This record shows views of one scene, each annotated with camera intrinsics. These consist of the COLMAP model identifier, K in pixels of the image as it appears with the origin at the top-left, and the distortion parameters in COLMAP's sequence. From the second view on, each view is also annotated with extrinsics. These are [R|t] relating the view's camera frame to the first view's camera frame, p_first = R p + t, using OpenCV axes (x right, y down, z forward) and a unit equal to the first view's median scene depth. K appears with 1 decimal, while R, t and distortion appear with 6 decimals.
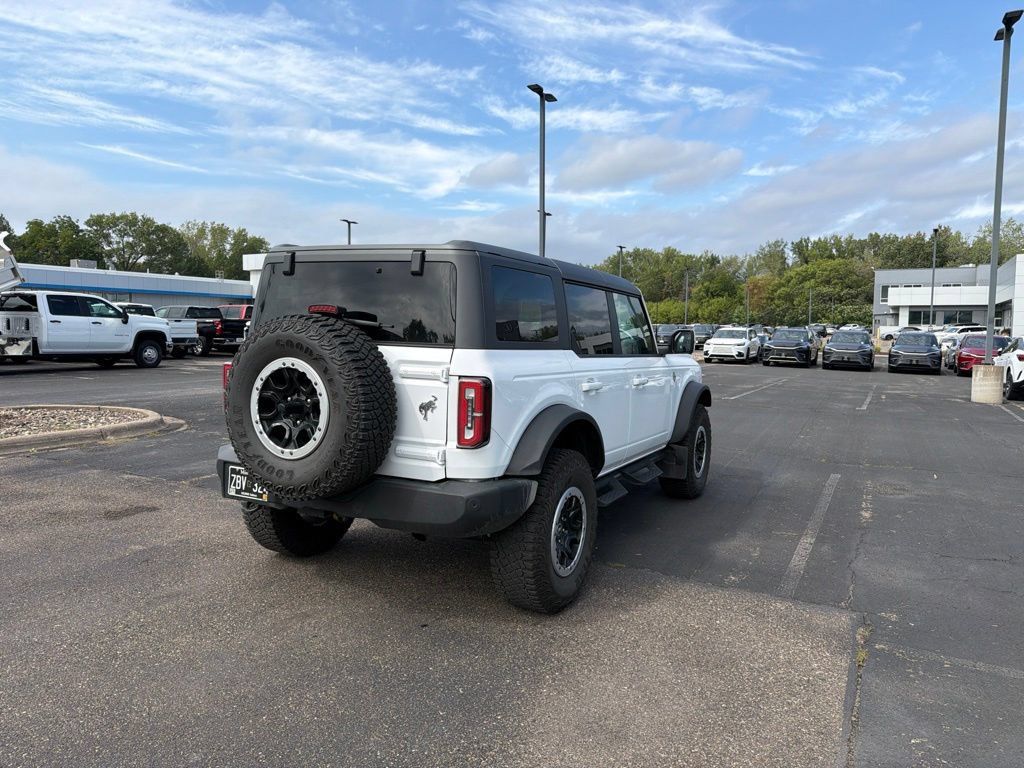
lens RADIAL K [[715.5, 0, 512.0], [0, 715.5, 384.0], [0, 0, 1]] dist [0.031479, -0.034617]
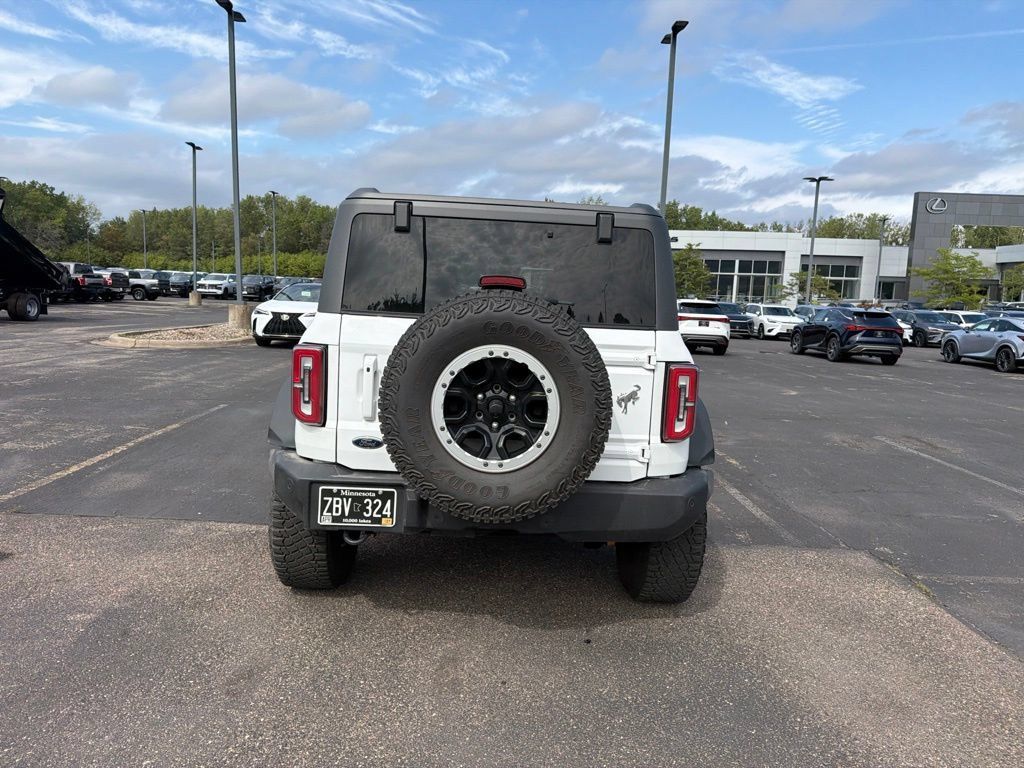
lens RADIAL K [[719.5, 0, 515.2], [0, 719.5, 384.2], [0, 0, 1]] dist [0.040781, -0.053575]
pose [[0.878033, -0.043473, 0.476622, -0.631780], [0.013663, 0.997737, 0.065836, -0.042396], [-0.478405, -0.051294, 0.876640, 0.282628]]
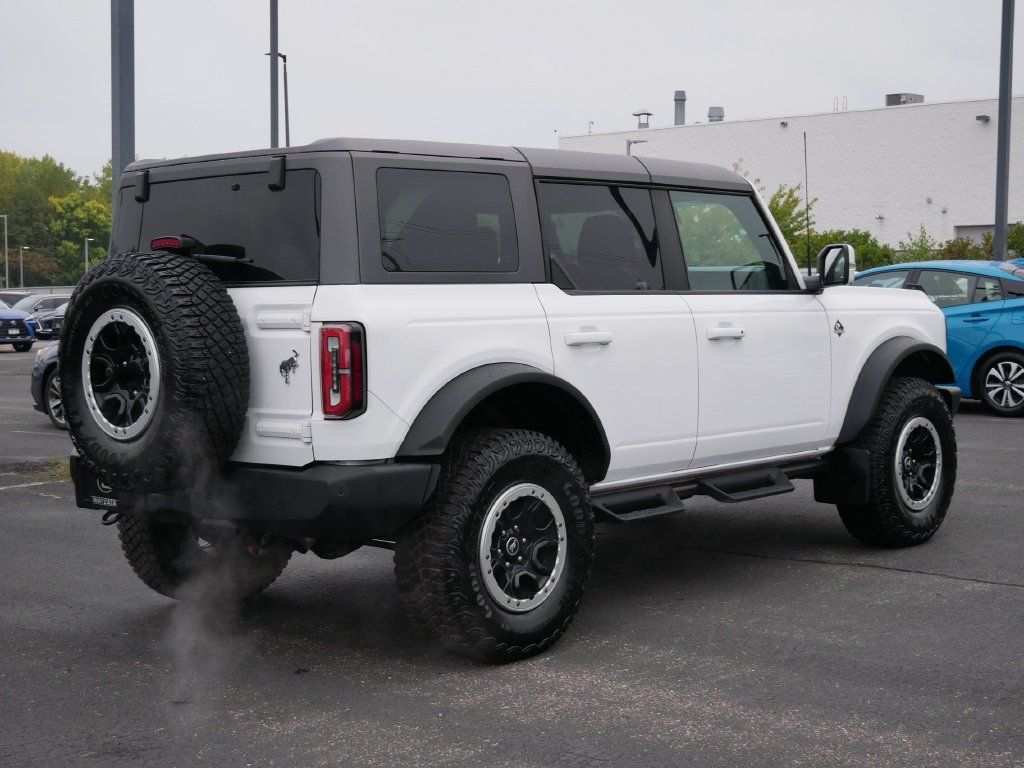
lens RADIAL K [[1614.7, 0, 512.0], [0, 1614.7, 384.0], [0, 0, 1]] dist [-0.012513, -1.016195]
pose [[0.963161, -0.036991, -0.266370, 0.527280], [0.032940, 0.999264, -0.019662, 0.087530], [0.266901, 0.010163, 0.963670, -0.528517]]
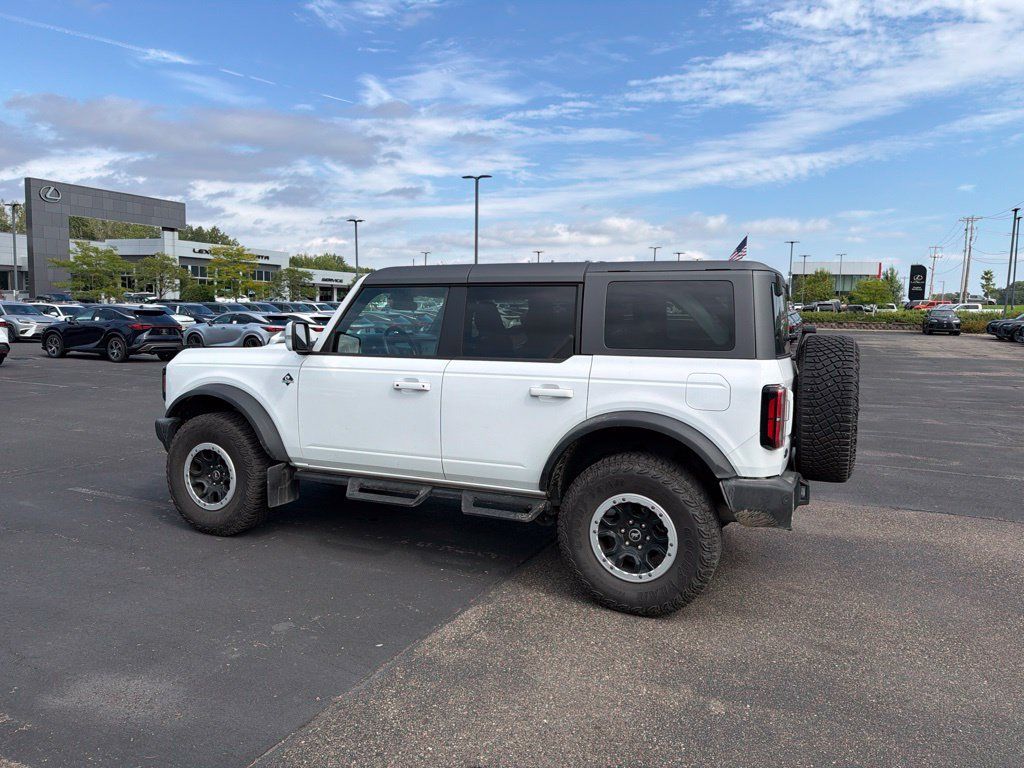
lens RADIAL K [[714.8, 0, 512.7], [0, 714.8, 377.0], [0, 0, 1]] dist [0.037052, -0.044798]
pose [[-0.063895, -0.110072, 0.991868, -1.471361], [0.048839, 0.992363, 0.113273, -0.192410], [-0.996761, 0.055679, -0.058031, 1.589363]]
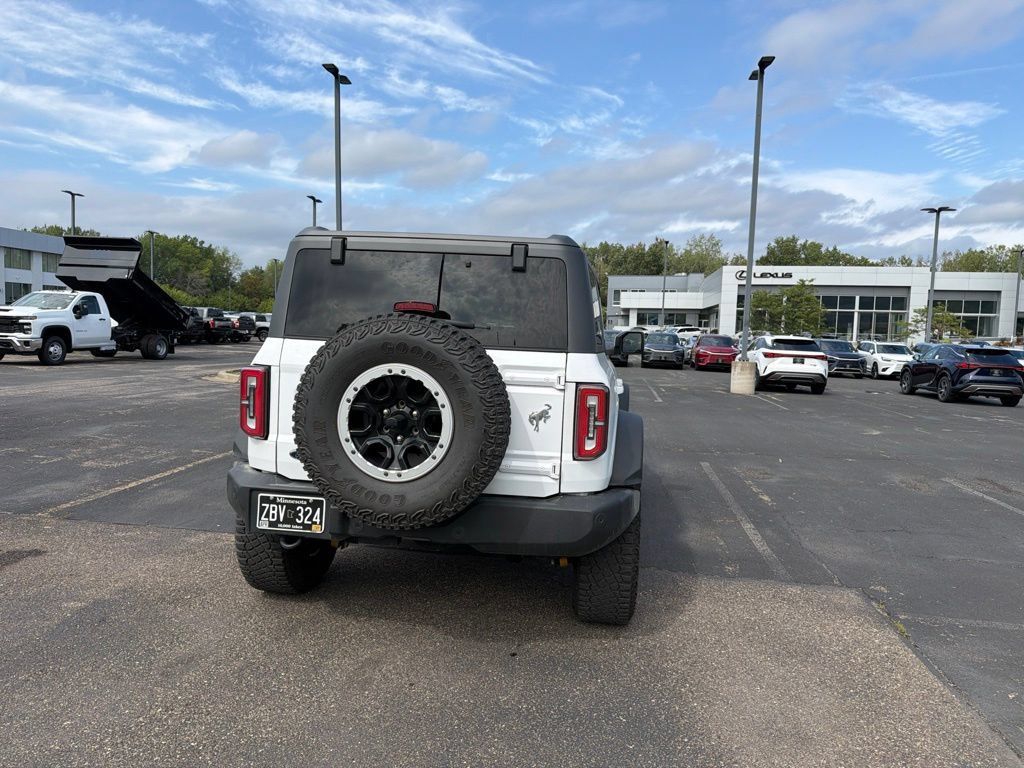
lens RADIAL K [[720.3, 0, 513.1], [0, 720.3, 386.5], [0, 0, 1]] dist [0.032958, -0.043628]
pose [[0.941737, -0.014085, 0.336055, -0.440424], [0.010828, 0.999875, 0.011562, -0.016857], [-0.336175, -0.007250, 0.941771, 0.136603]]
